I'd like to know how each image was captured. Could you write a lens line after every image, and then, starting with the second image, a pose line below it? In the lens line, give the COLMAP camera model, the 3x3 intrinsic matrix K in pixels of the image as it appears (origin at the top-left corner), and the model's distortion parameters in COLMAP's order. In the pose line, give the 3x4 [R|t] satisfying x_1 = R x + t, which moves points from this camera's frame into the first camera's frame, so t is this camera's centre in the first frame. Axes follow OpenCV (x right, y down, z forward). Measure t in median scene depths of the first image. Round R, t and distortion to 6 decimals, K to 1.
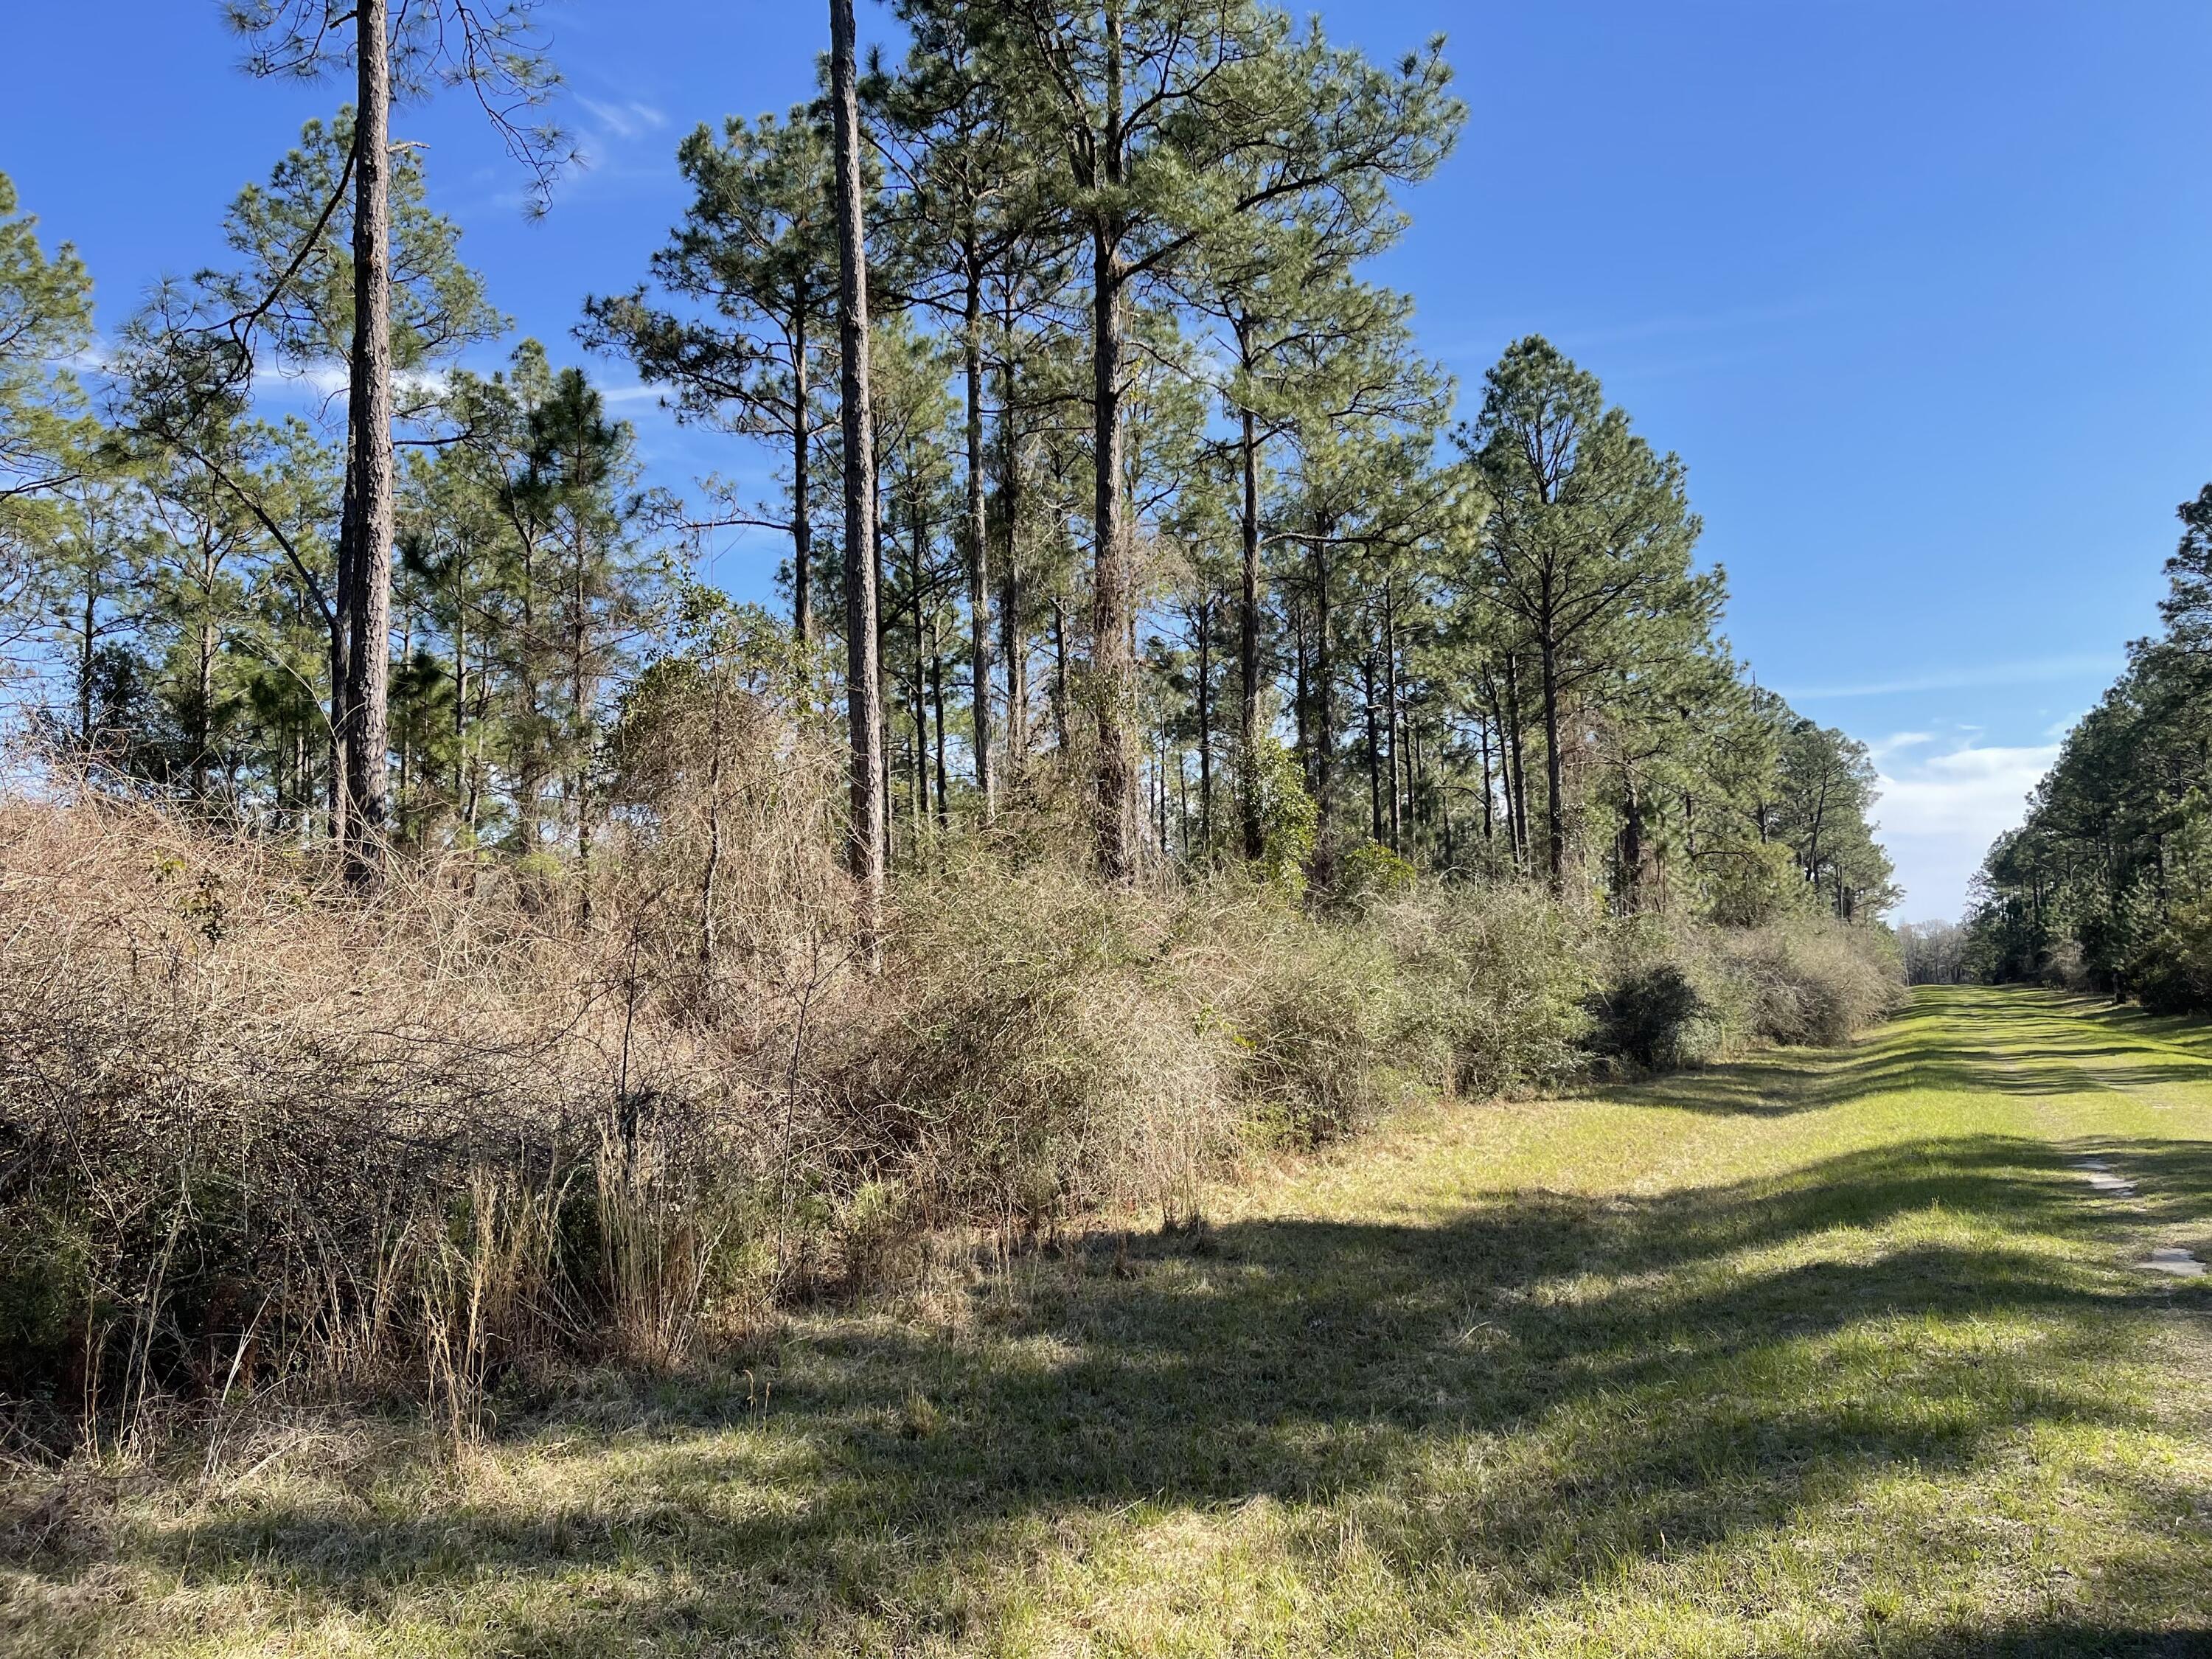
lens RADIAL K [[1664.2, 0, 1122.0], [0, 1664.2, 828.0], [0, 0, 1]] dist [0.071846, -0.102641]
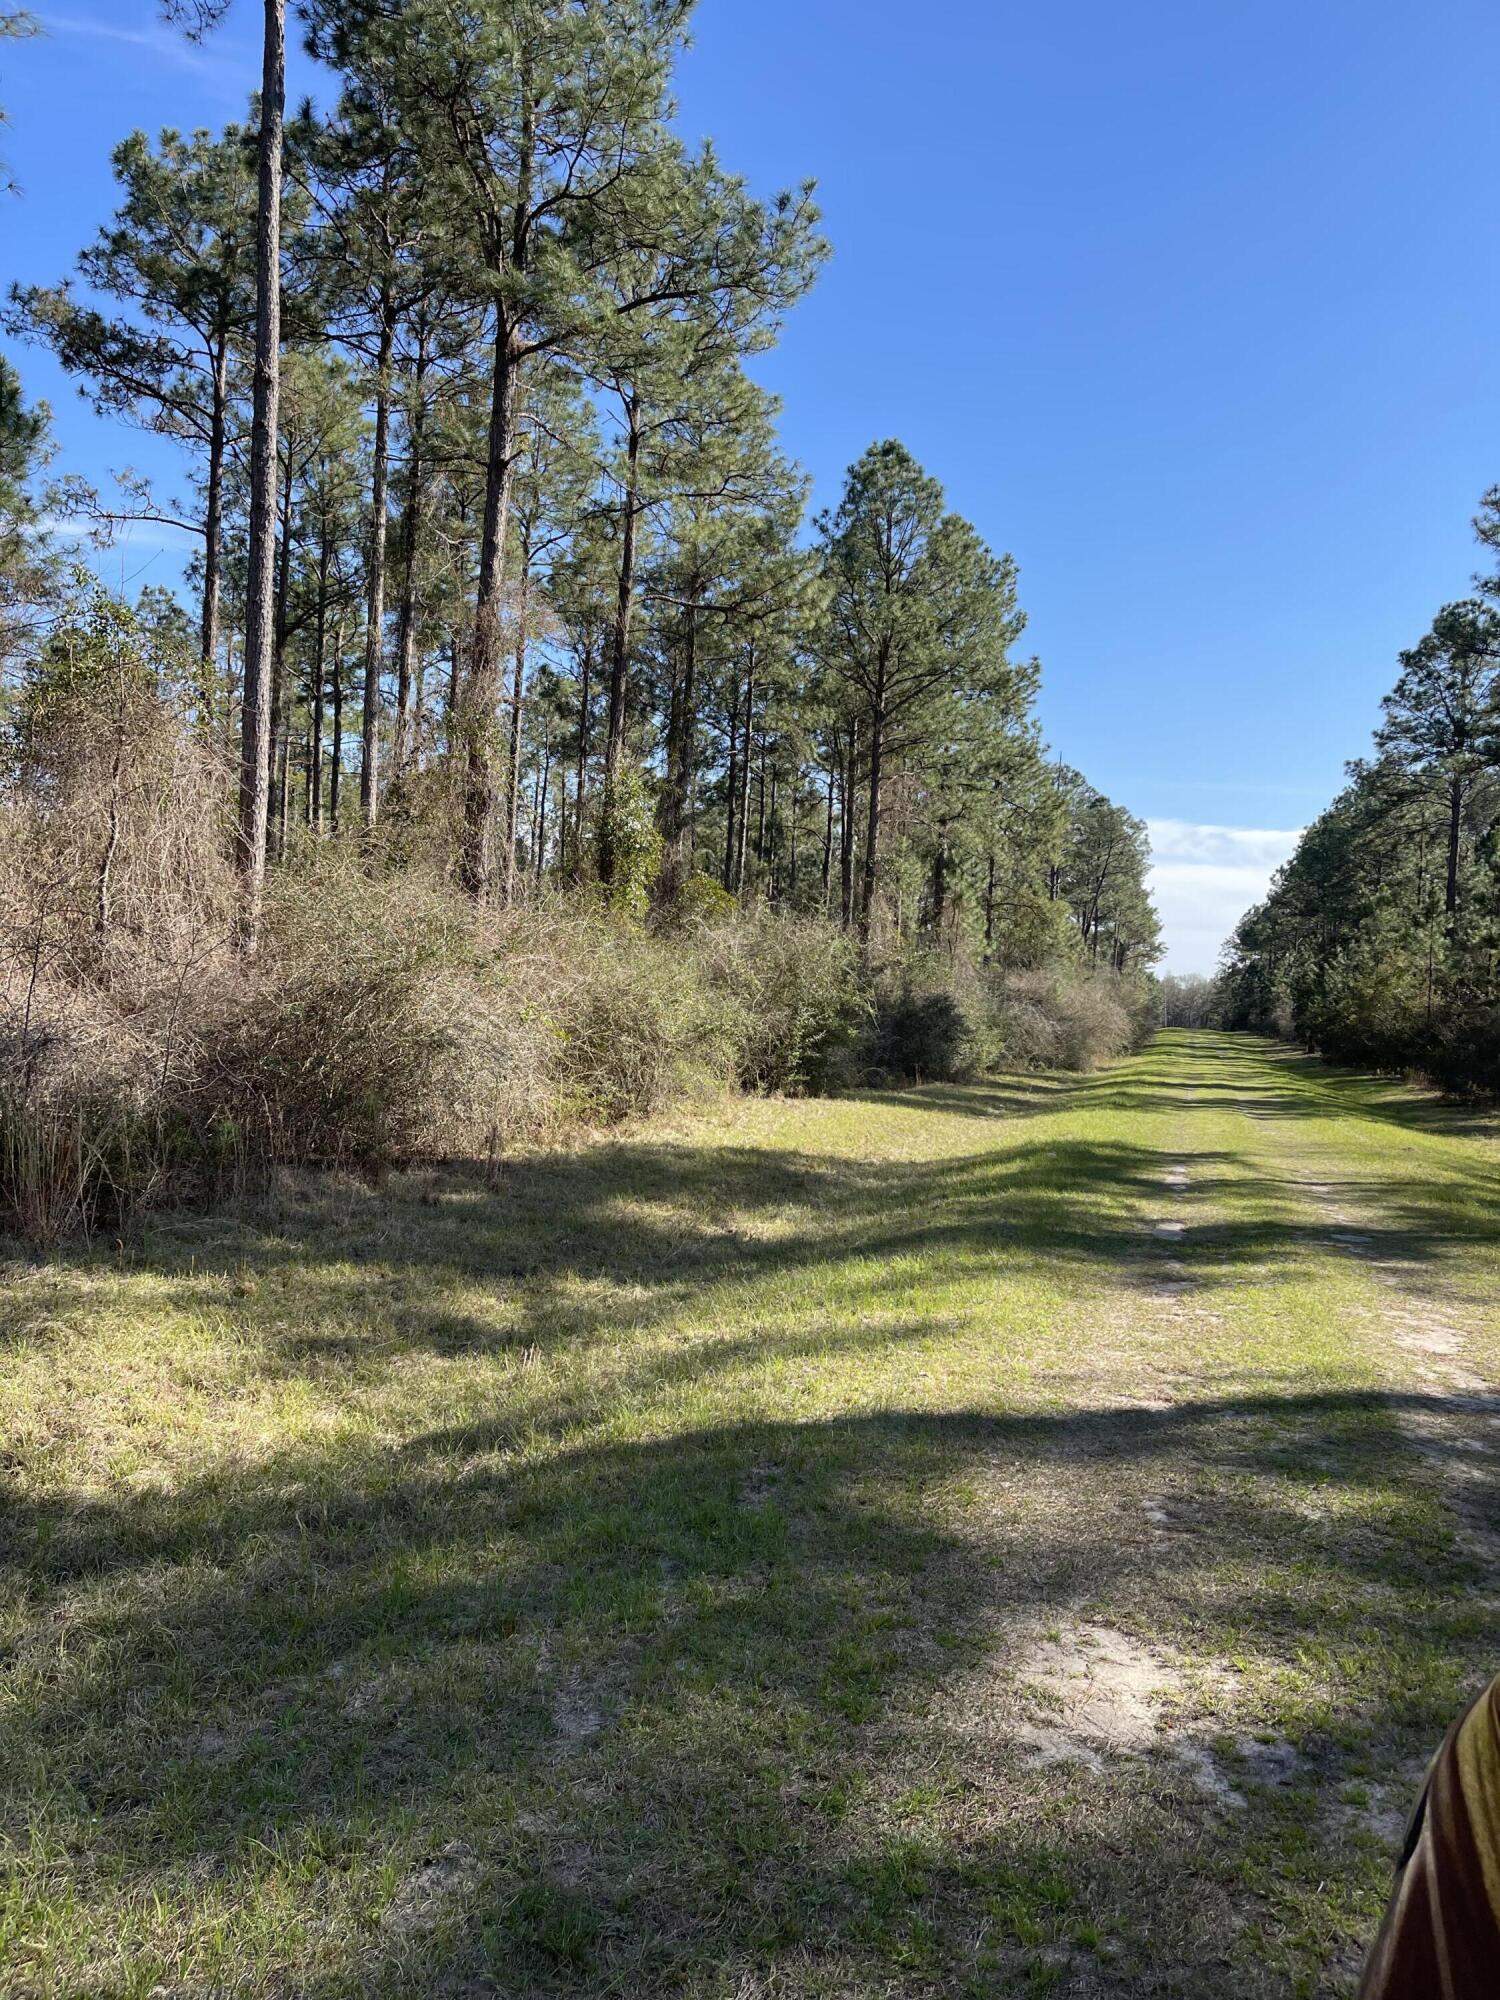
lens RADIAL K [[1504.7, 0, 745.4], [0, 1504.7, 1014.8], [0, 0, 1]] dist [0.071846, -0.102641]
pose [[0.983964, 0.076421, 0.161167, 0.011890], [-0.094268, 0.989870, 0.106164, -0.007375], [-0.151421, -0.119654, 0.981201, -0.049552]]
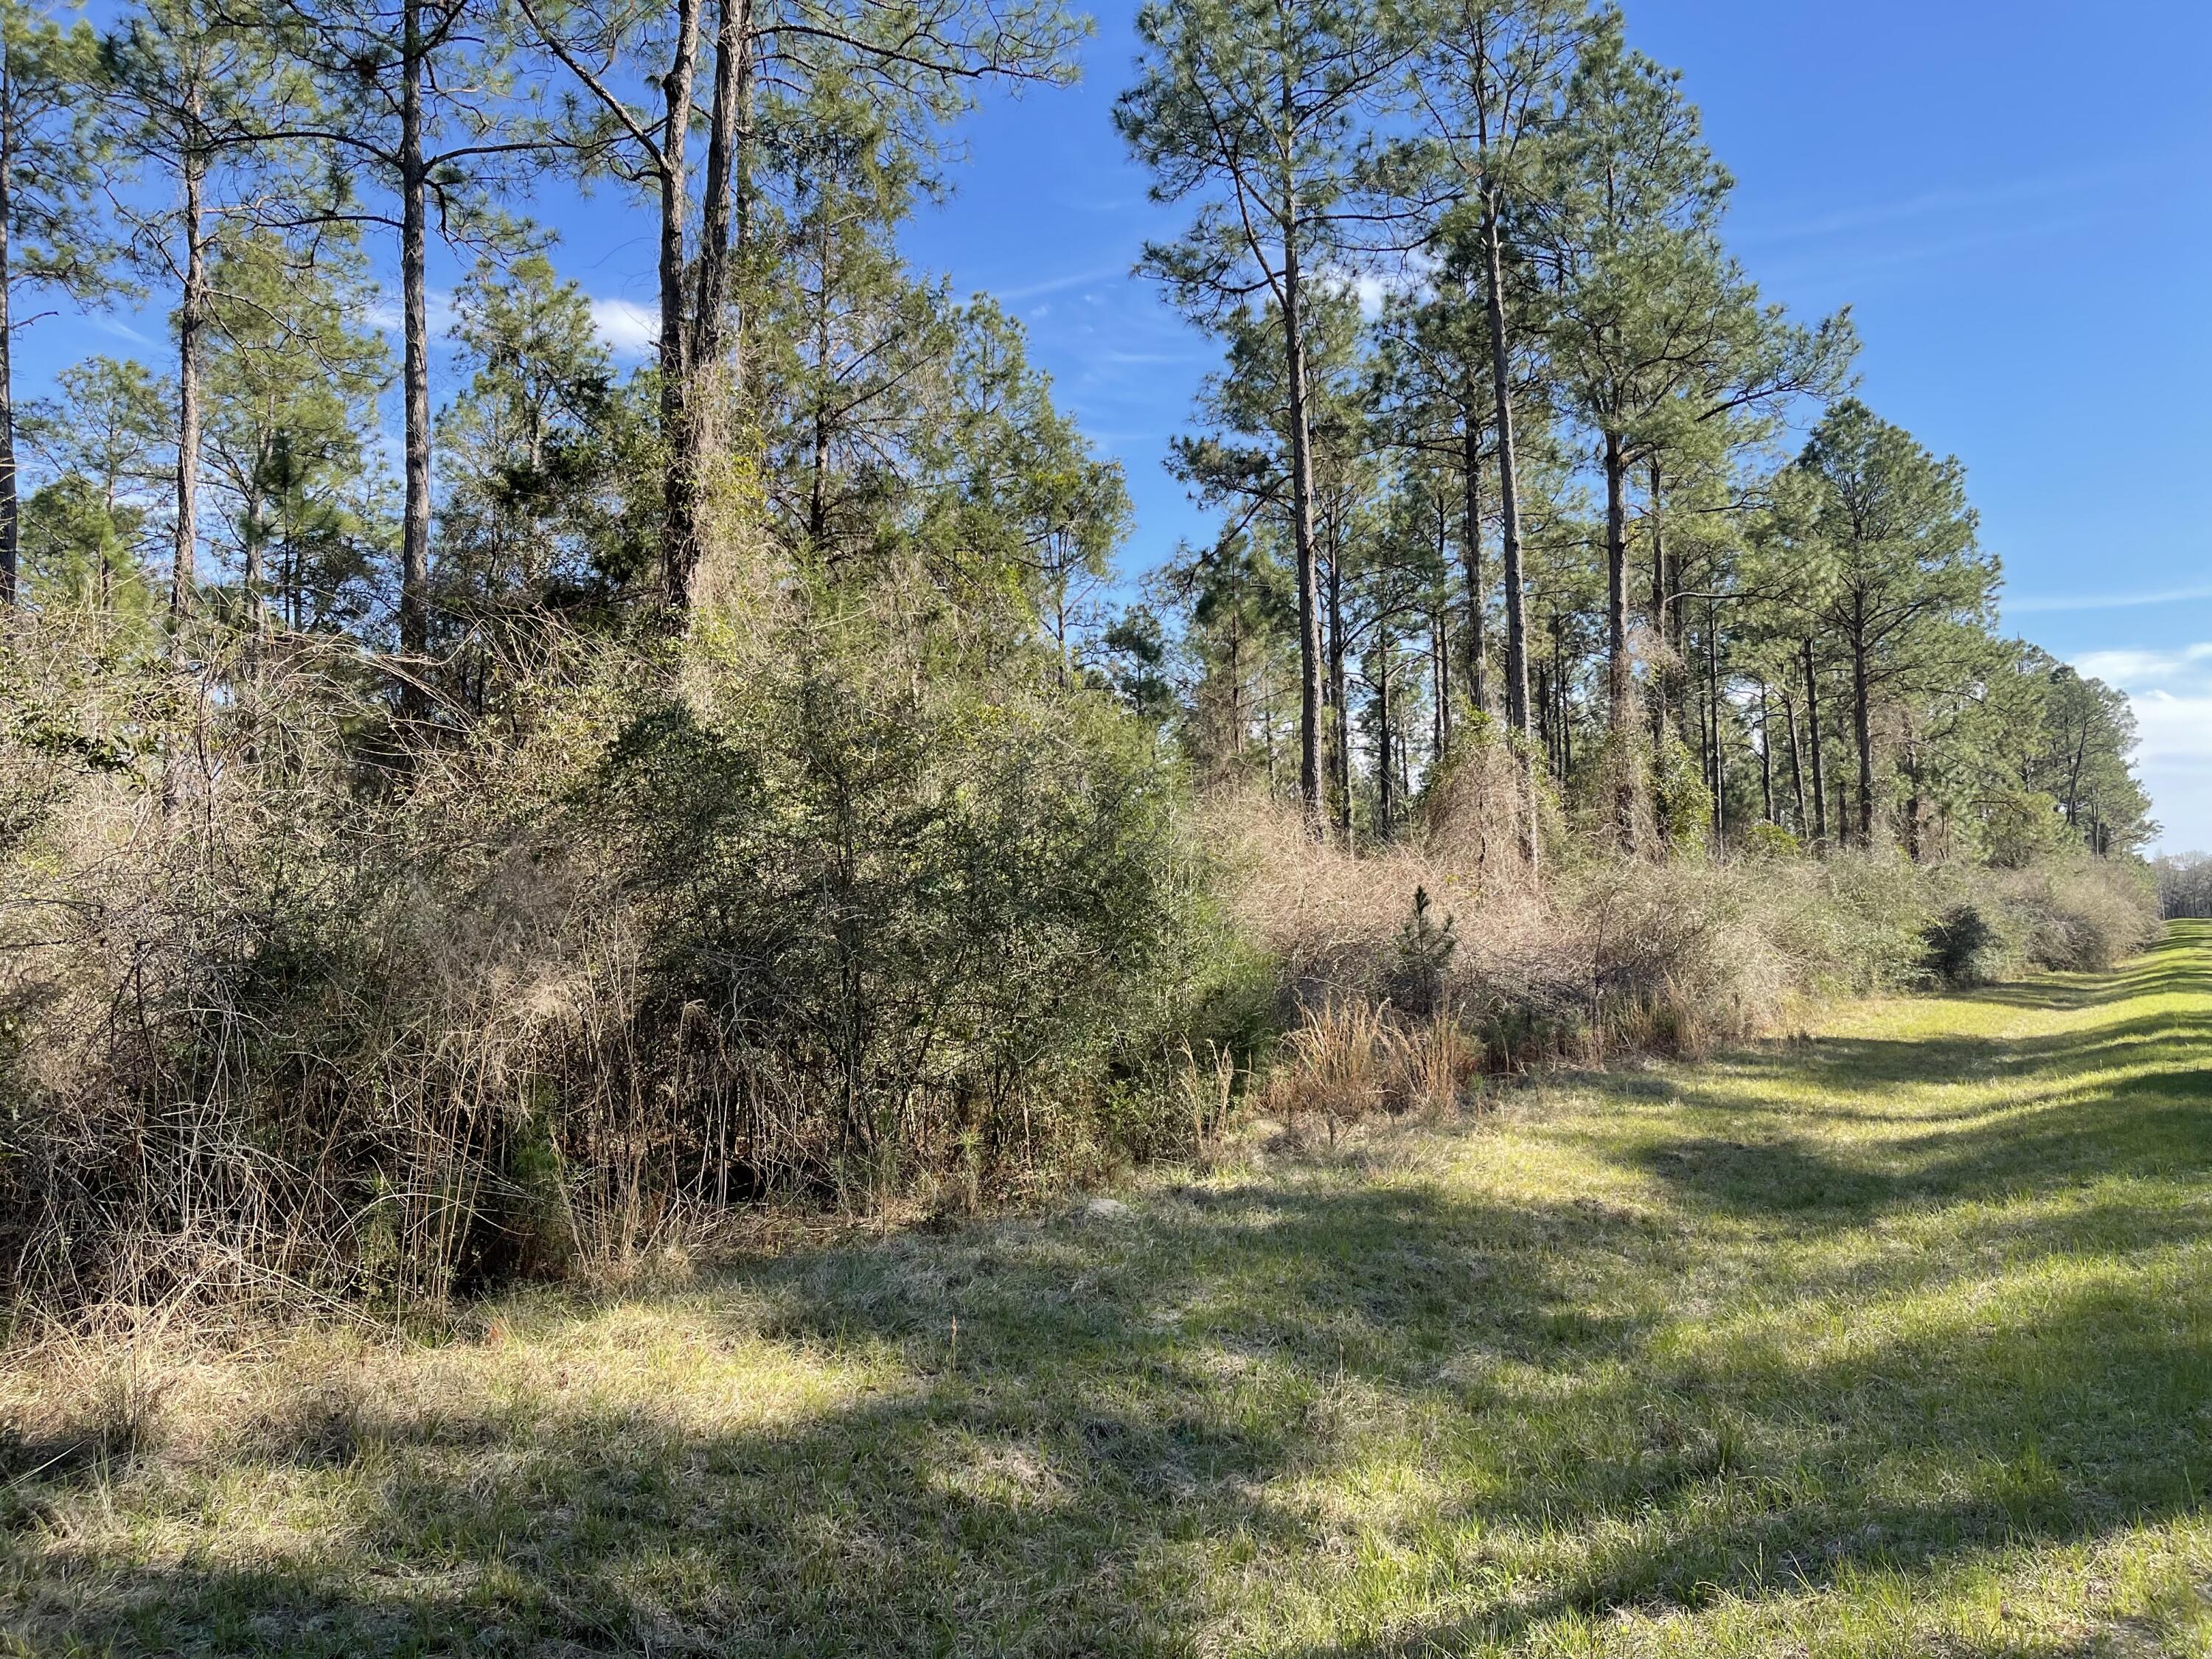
lens RADIAL K [[1664.2, 0, 1122.0], [0, 1664.2, 828.0], [0, 0, 1]] dist [0.071846, -0.102641]
pose [[0.993042, -0.005535, -0.117632, -0.174252], [0.010235, 0.999172, 0.039387, -0.037486], [0.117316, -0.040317, 0.992276, -0.373743]]
